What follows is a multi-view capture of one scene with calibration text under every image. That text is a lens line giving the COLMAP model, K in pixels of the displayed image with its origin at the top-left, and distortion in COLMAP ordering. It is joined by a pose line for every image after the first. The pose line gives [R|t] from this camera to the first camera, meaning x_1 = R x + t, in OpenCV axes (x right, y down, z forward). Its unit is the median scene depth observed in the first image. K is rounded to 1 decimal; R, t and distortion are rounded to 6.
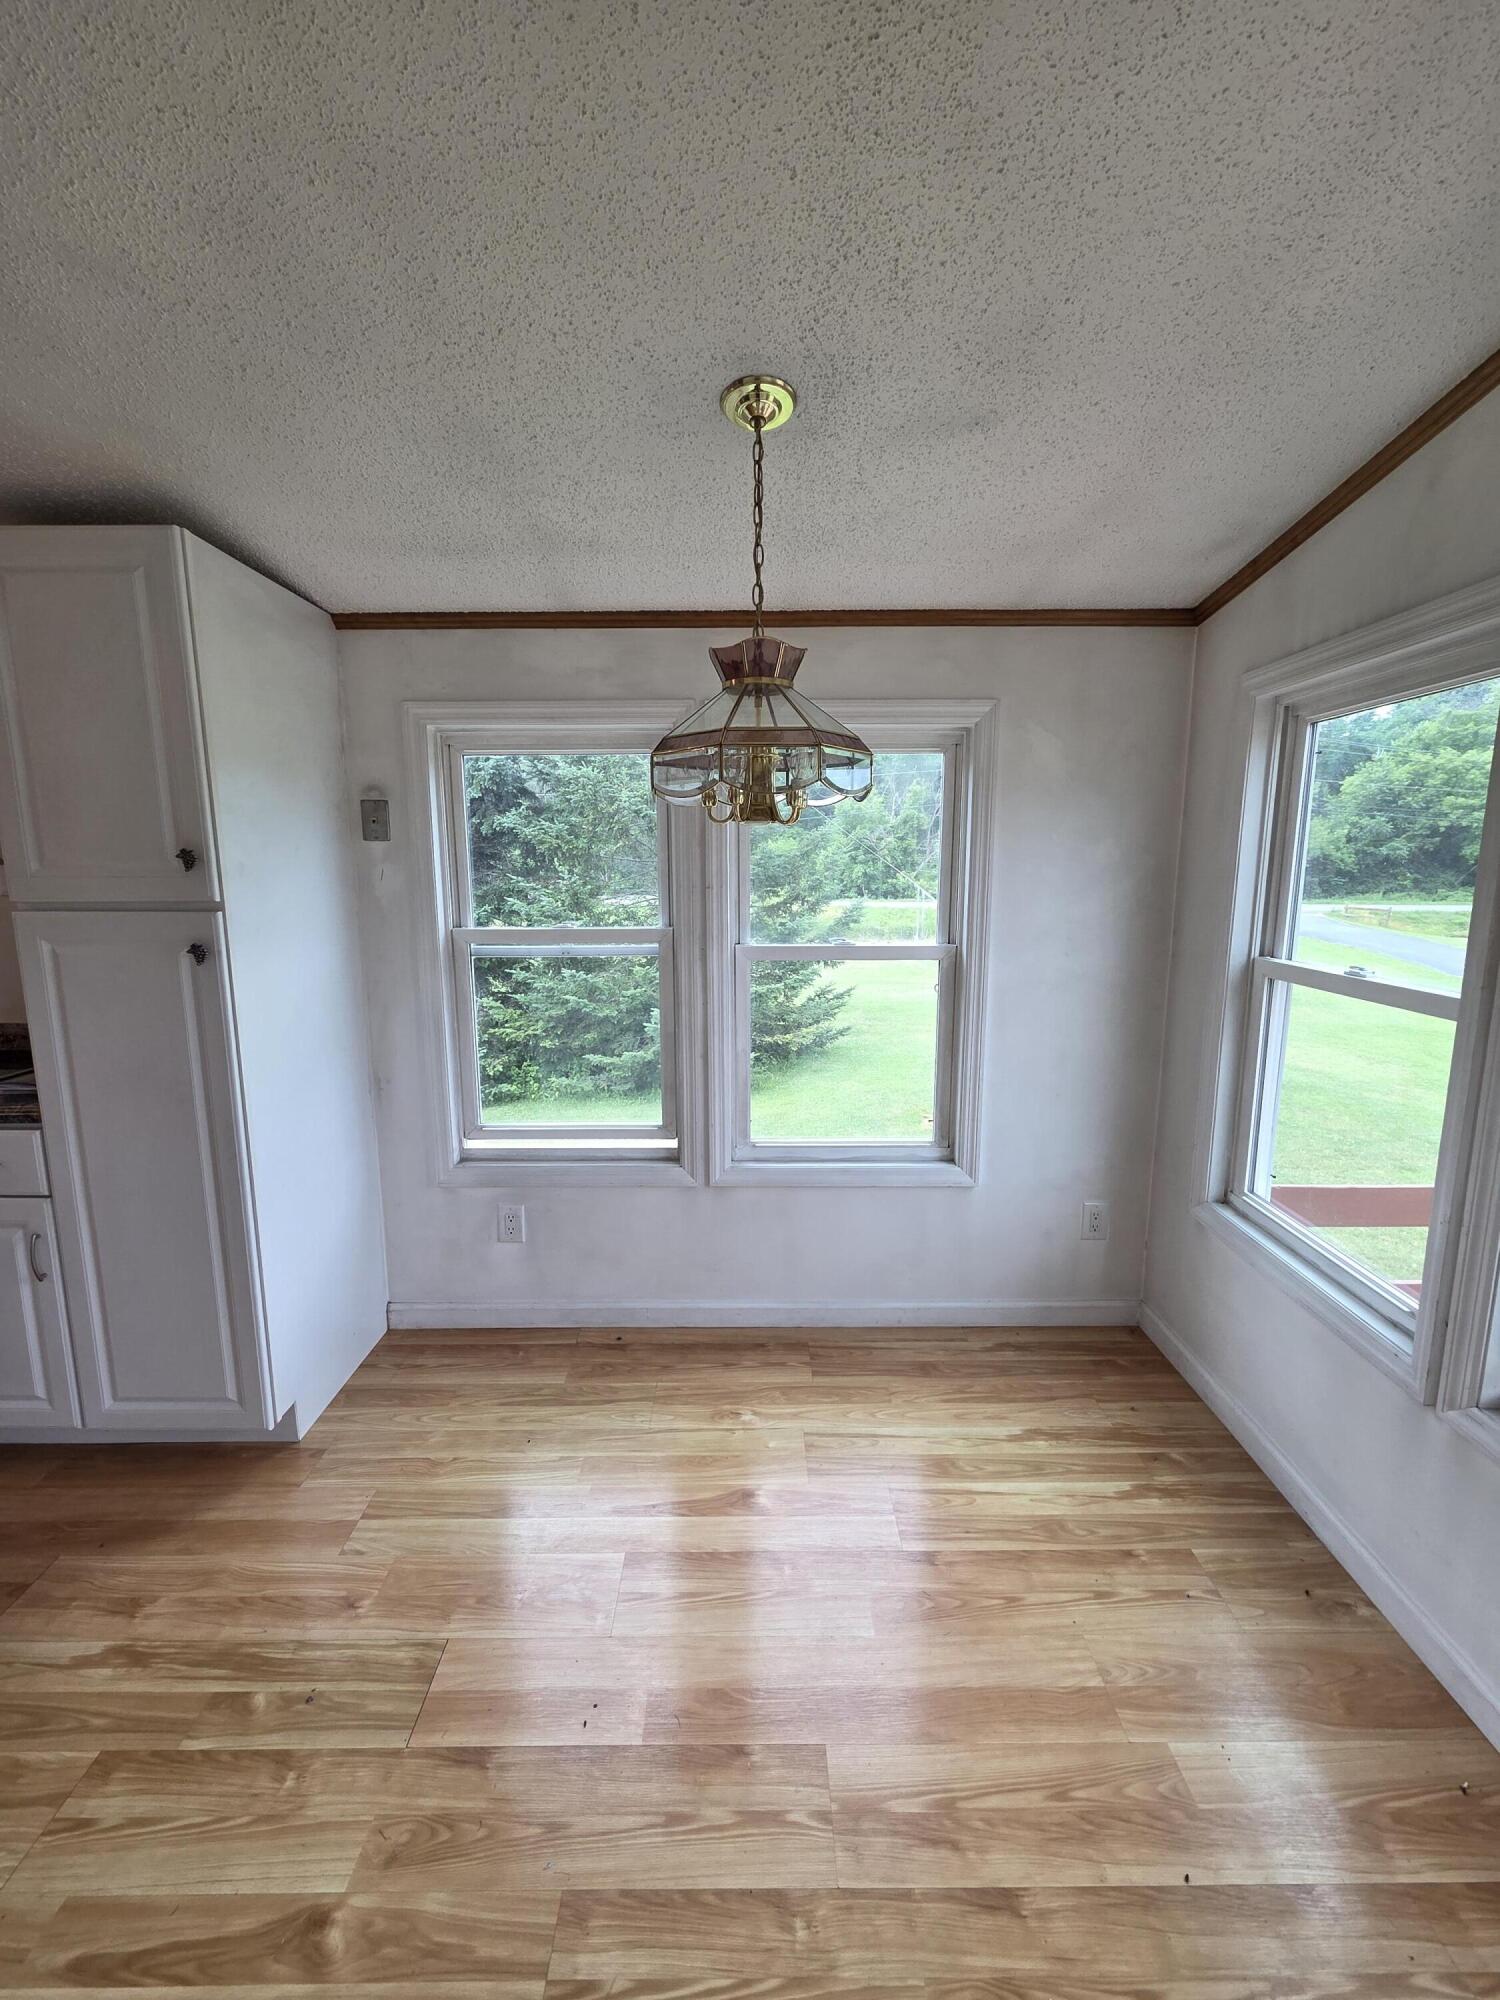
lens RADIAL K [[813.3, 0, 755.1], [0, 813.3, 1006.5], [0, 0, 1]] dist [0.000759, -0.000022]
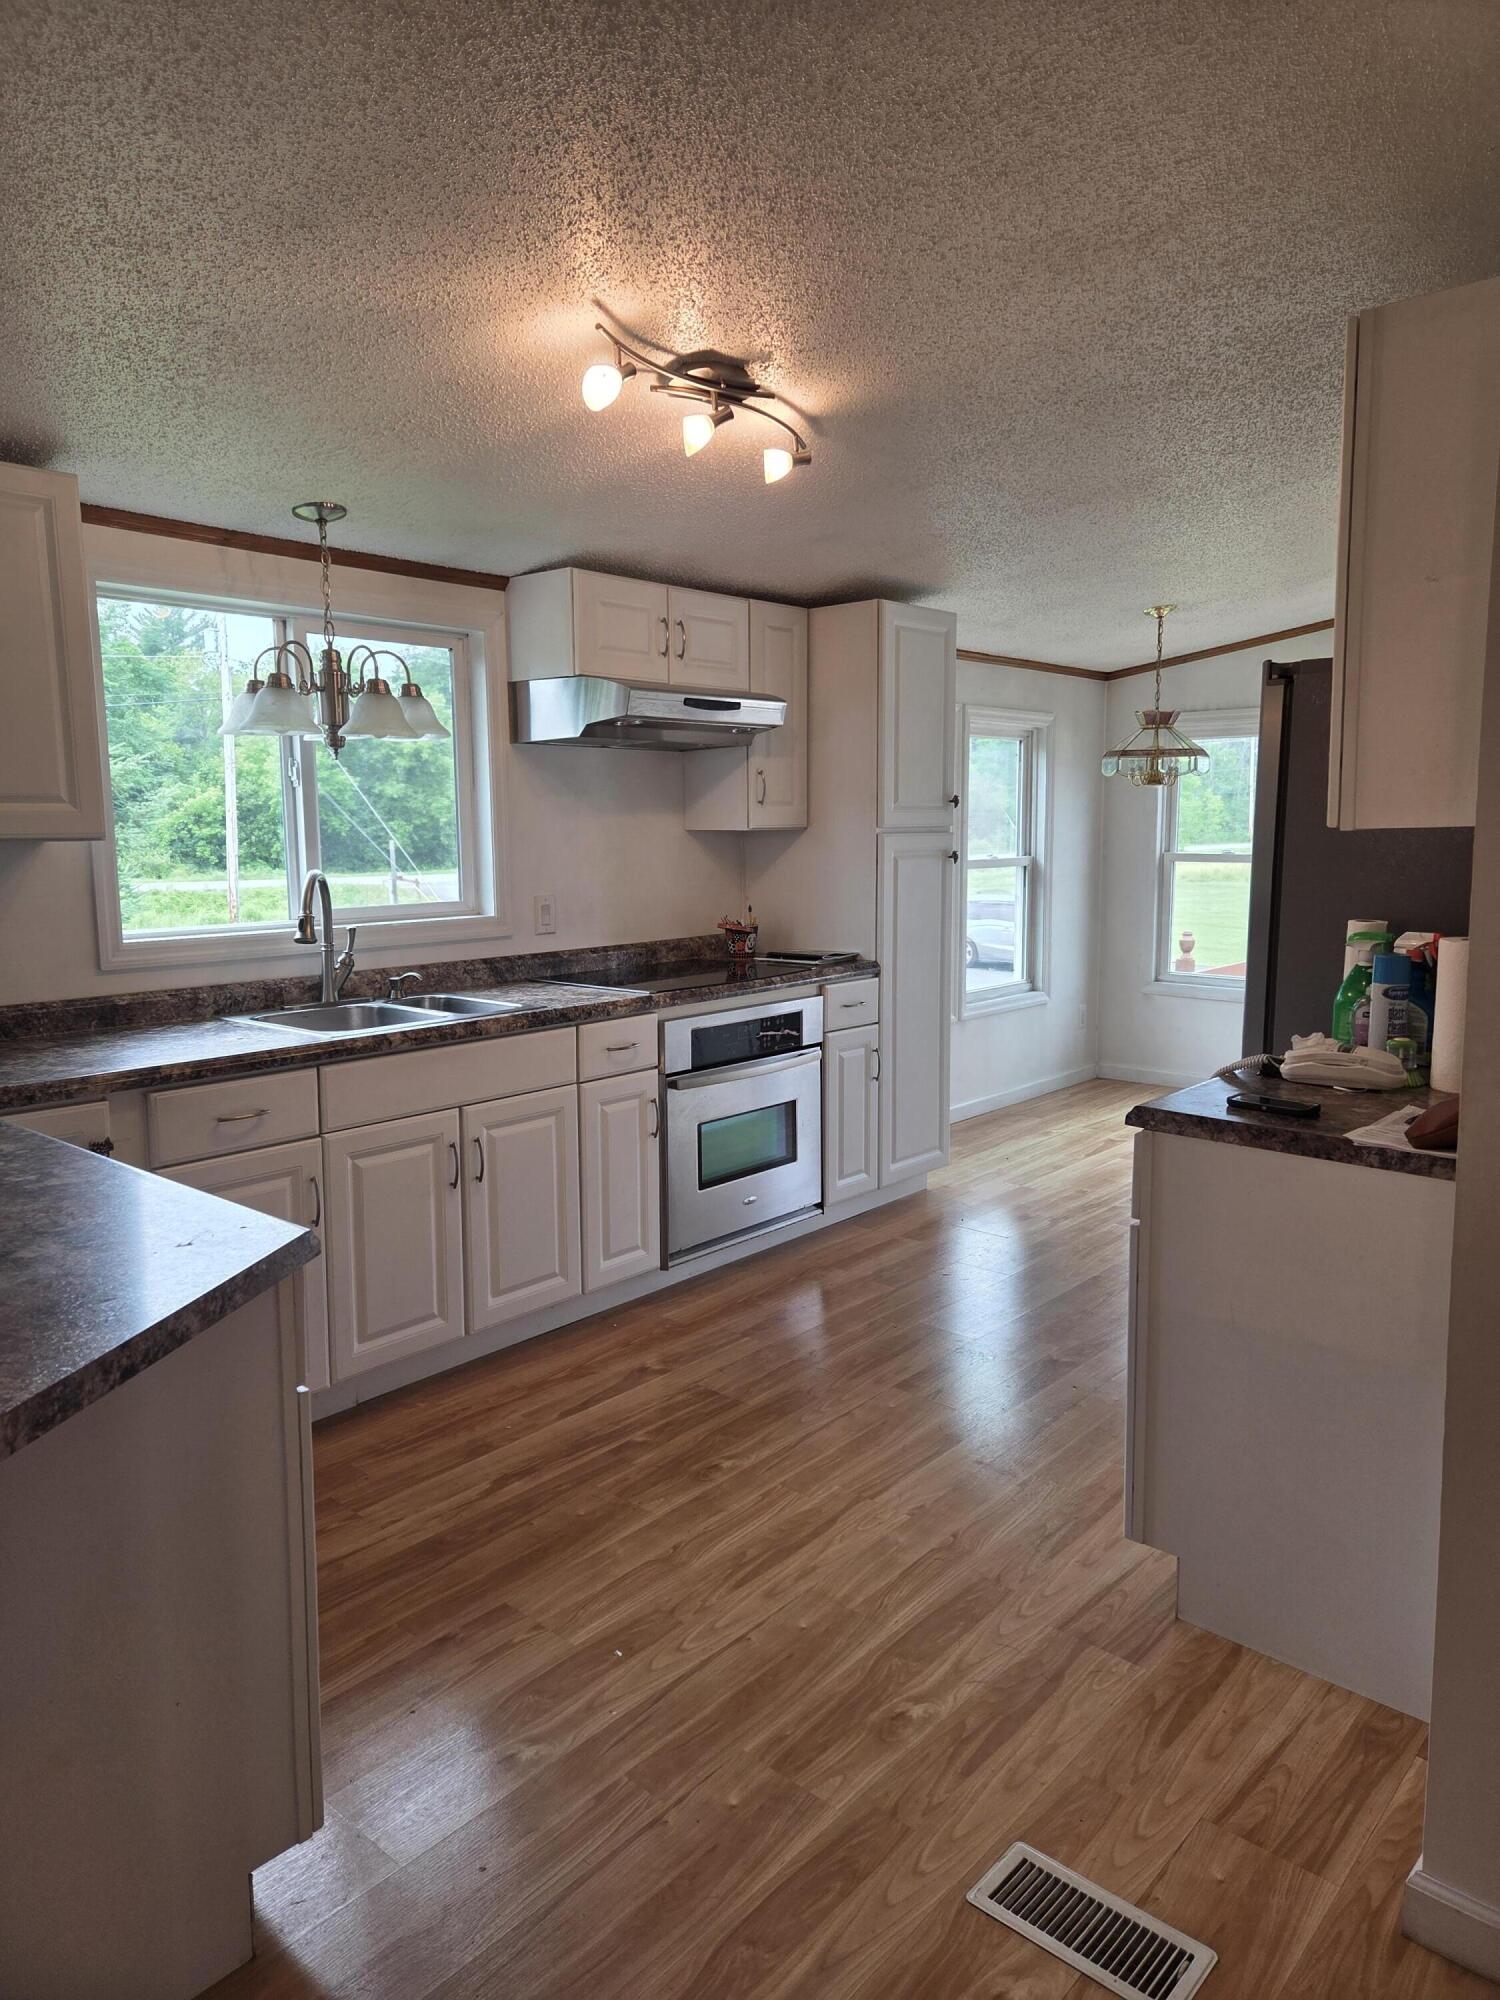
lens RADIAL K [[1311.7, 0, 763.2], [0, 1311.7, 990.6], [0, 0, 1]] dist [0.079604, -0.070386]
pose [[0.660836, -0.100358, 0.743791, -2.617399], [0.134086, 0.990863, 0.014563, 0.103142], [-0.738456, 0.090108, 0.668254, -0.443594]]
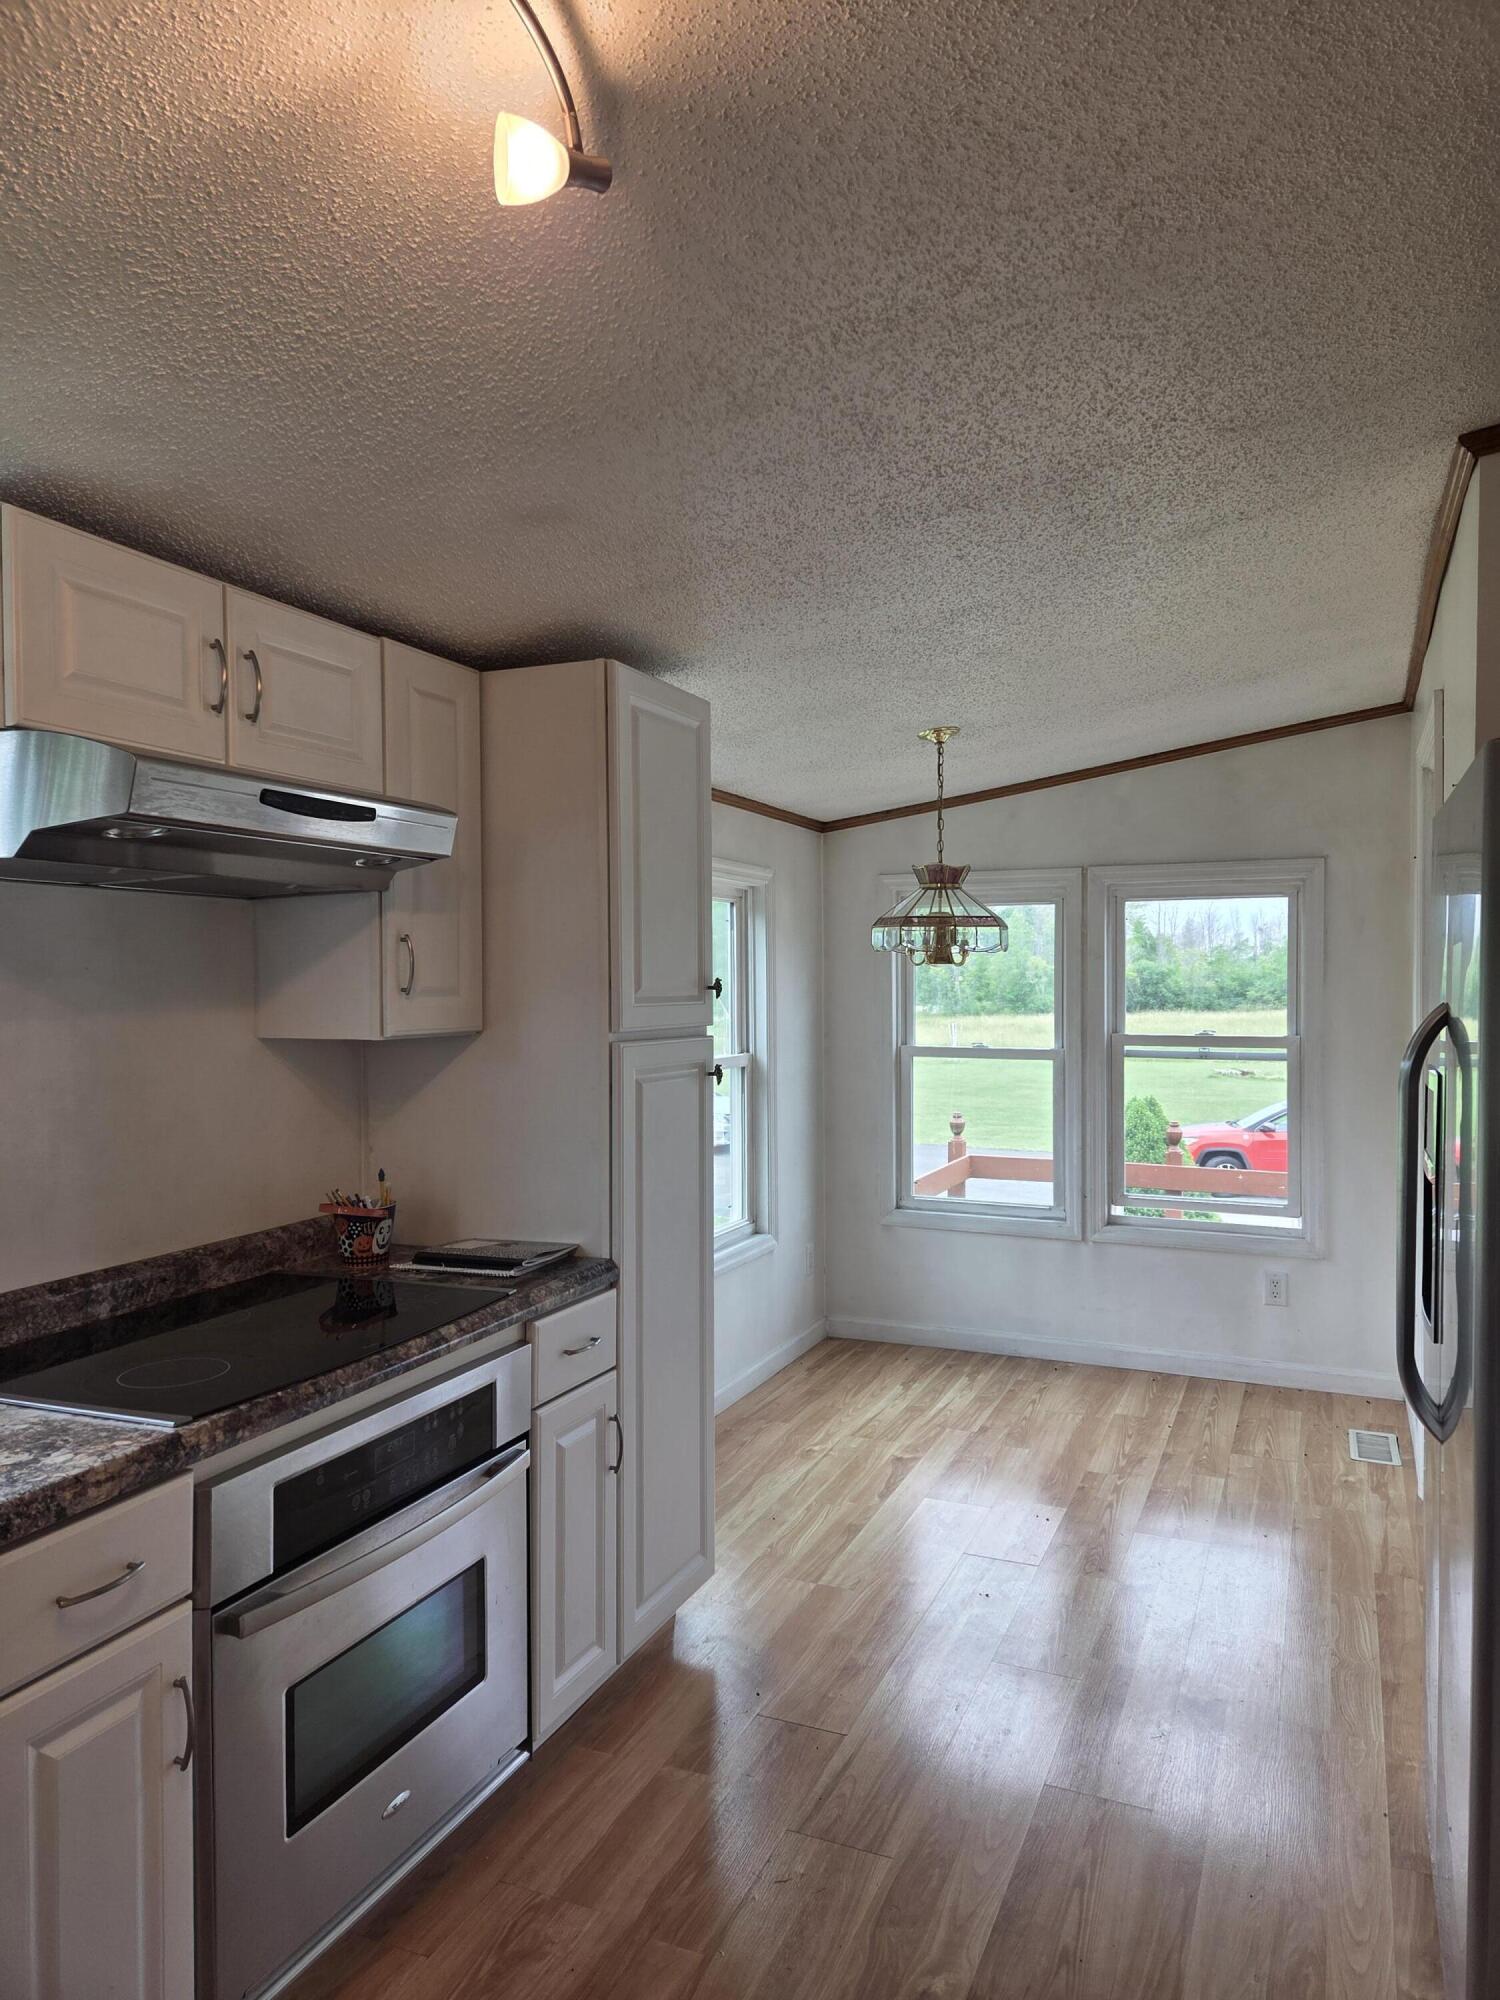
lens RADIAL K [[1322.1, 0, 774.4], [0, 1322.1, 1010.0], [0, 0, 1]] dist [0.074214, -0.063446]
pose [[0.389820, -0.018690, 0.920701, -1.962376], [0.161886, 0.985615, -0.048534, -0.044561], [-0.906550, 0.167968, 0.387239, 0.210686]]
